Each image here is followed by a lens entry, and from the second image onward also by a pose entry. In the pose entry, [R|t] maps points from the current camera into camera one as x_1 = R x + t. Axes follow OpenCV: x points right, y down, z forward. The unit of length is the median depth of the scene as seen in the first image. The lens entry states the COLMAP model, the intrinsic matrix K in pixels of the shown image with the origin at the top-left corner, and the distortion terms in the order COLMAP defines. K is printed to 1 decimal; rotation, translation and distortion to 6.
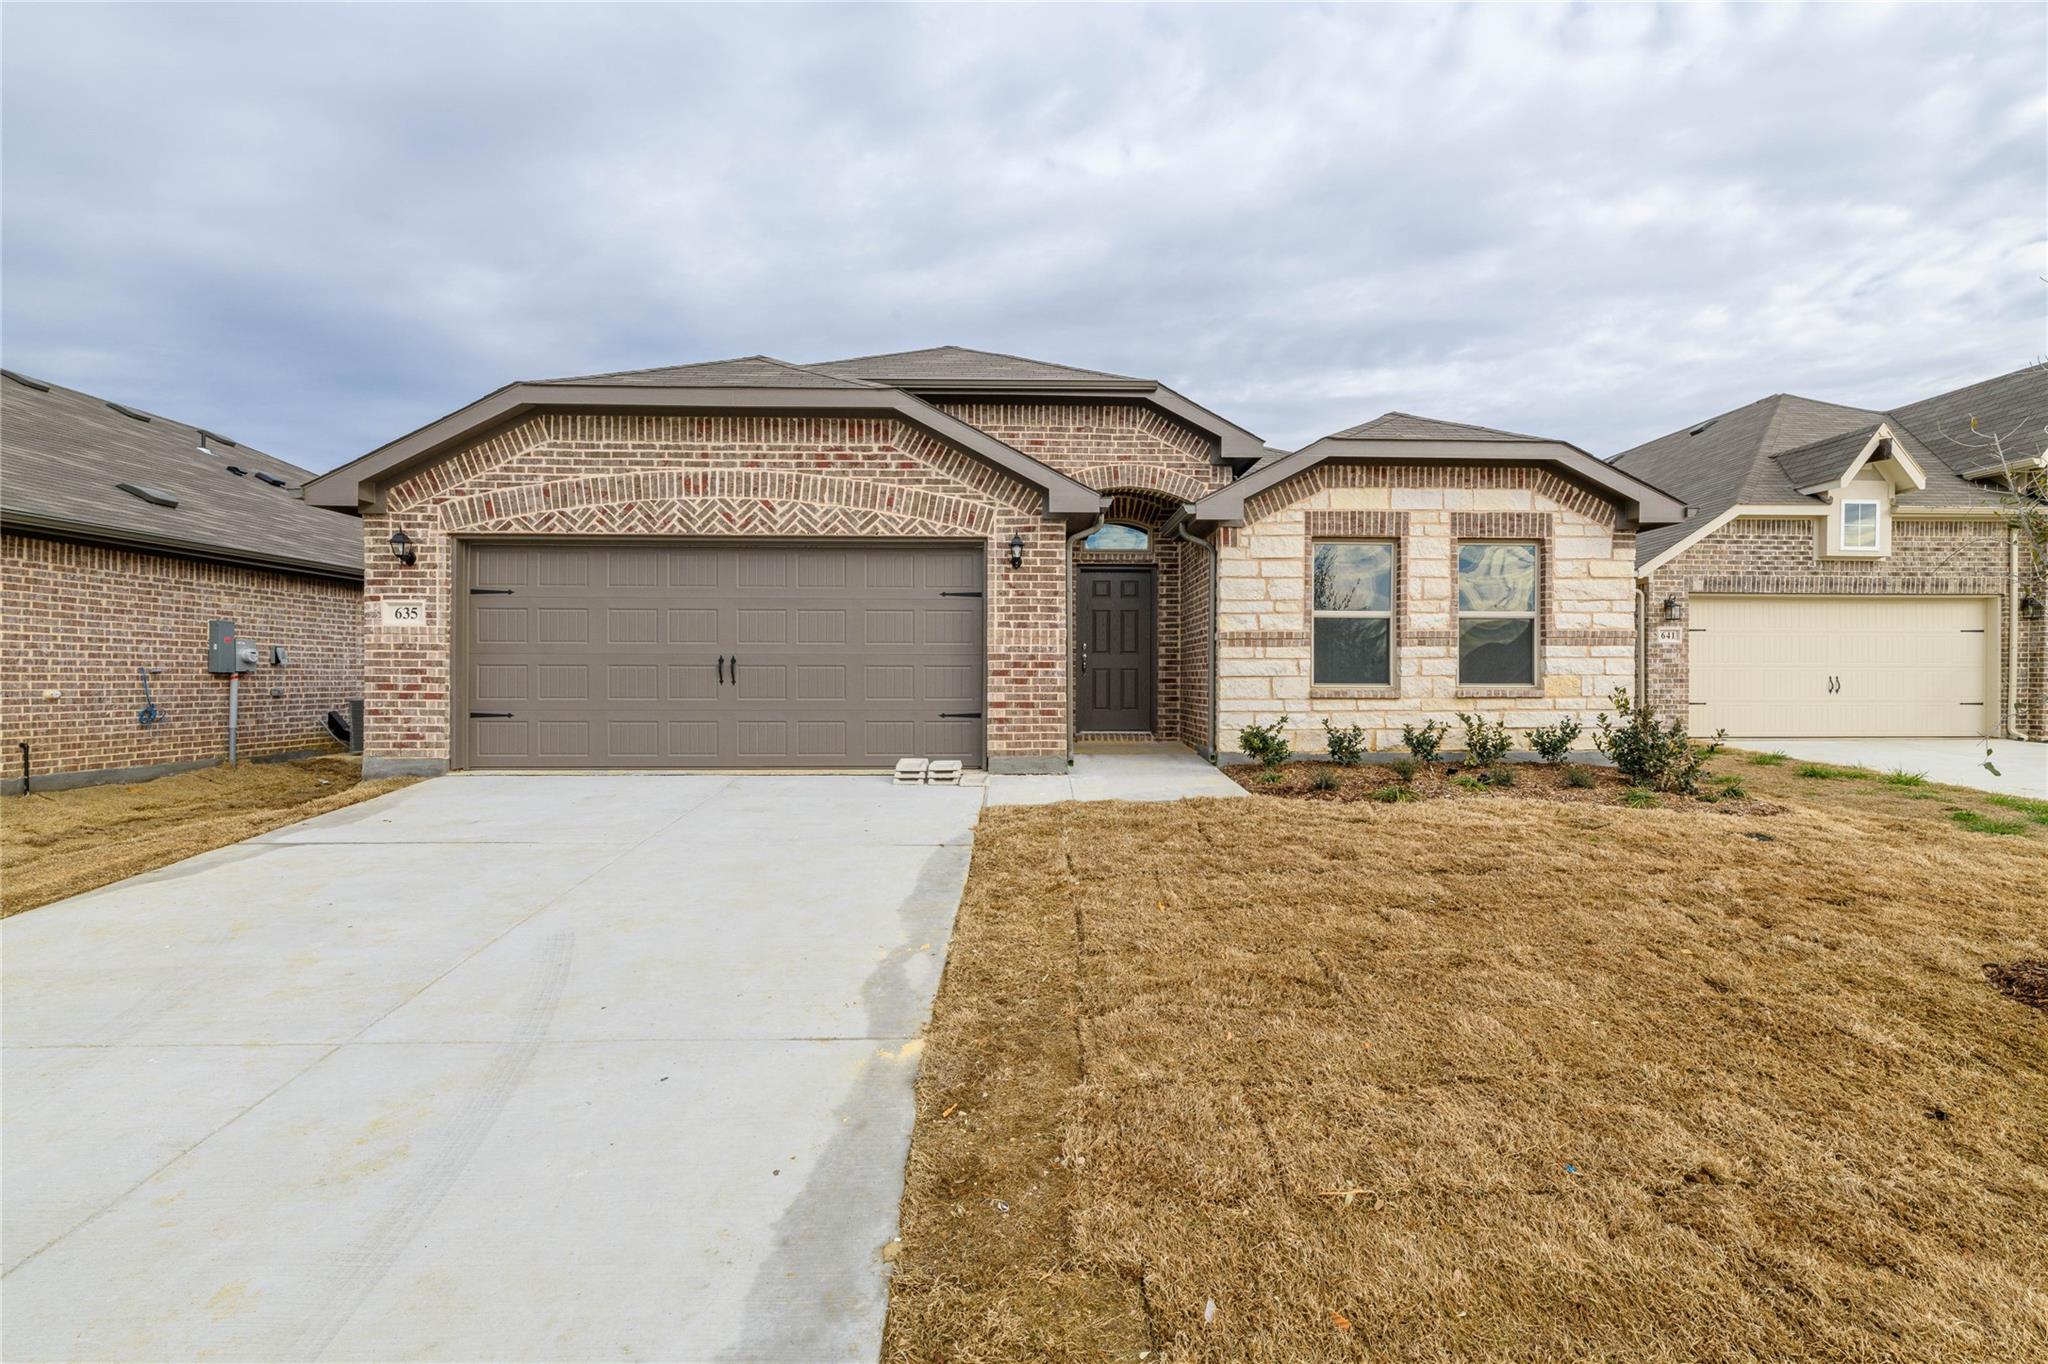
lens RADIAL K [[929.9, 0, 1024.0], [0, 929.9, 682.0], [0, 0, 1]] dist [-0.000599, -0.000030]
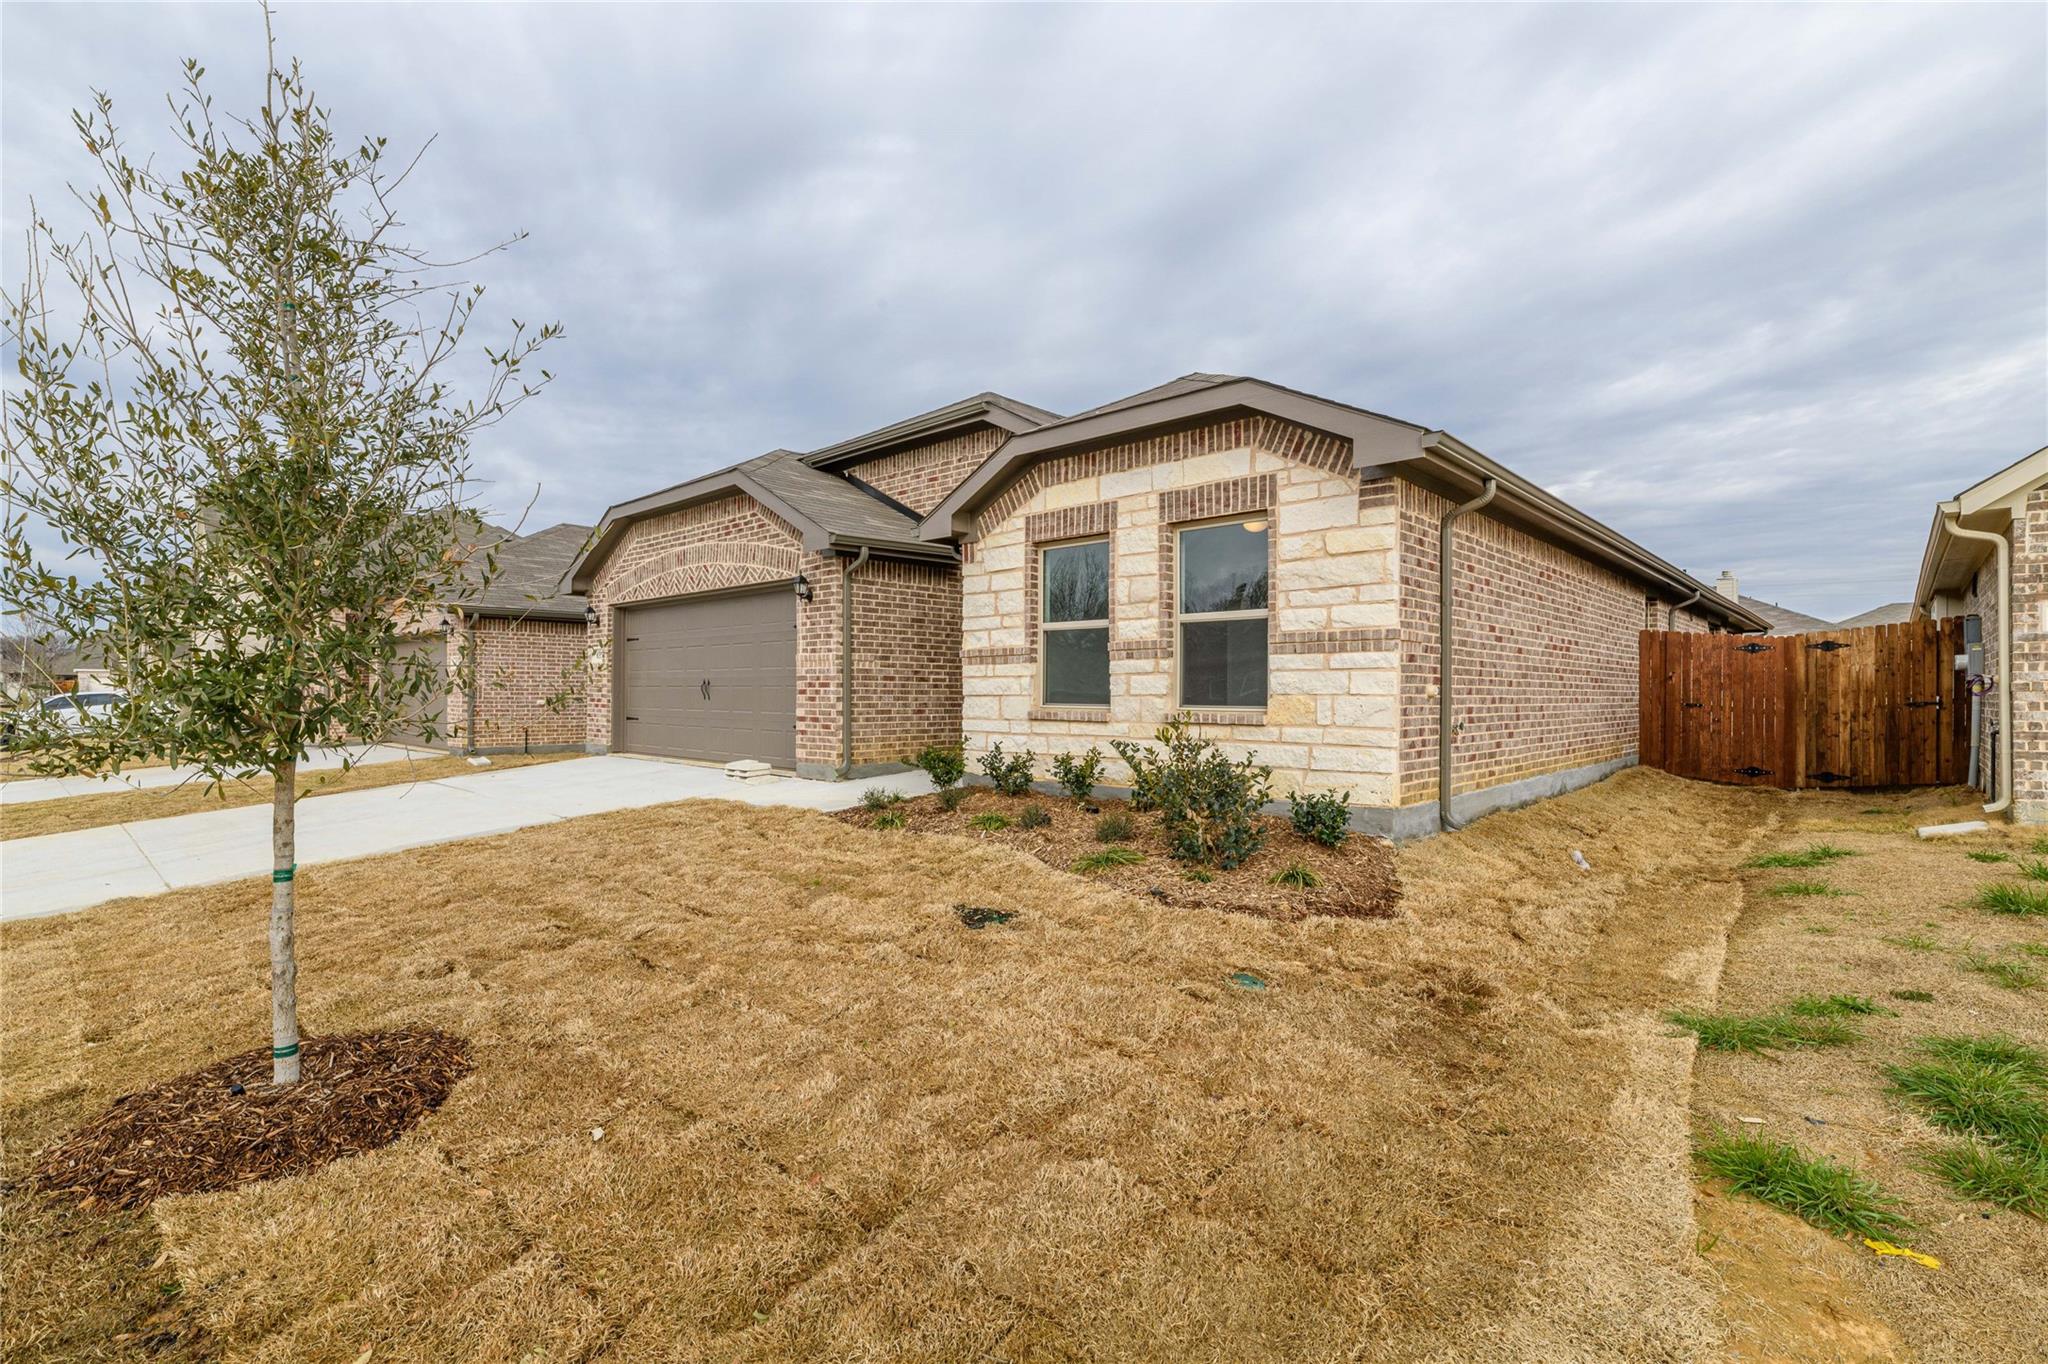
lens RADIAL K [[929.9, 0, 1024.0], [0, 929.9, 682.0], [0, 0, 1]] dist [-0.000599, -0.000030]
pose [[0.704385, -0.007128, -0.709782, 0.951518], [-0.008023, 0.999806, -0.018002, -0.002997], [0.709772, 0.018375, 0.704191, 0.351376]]
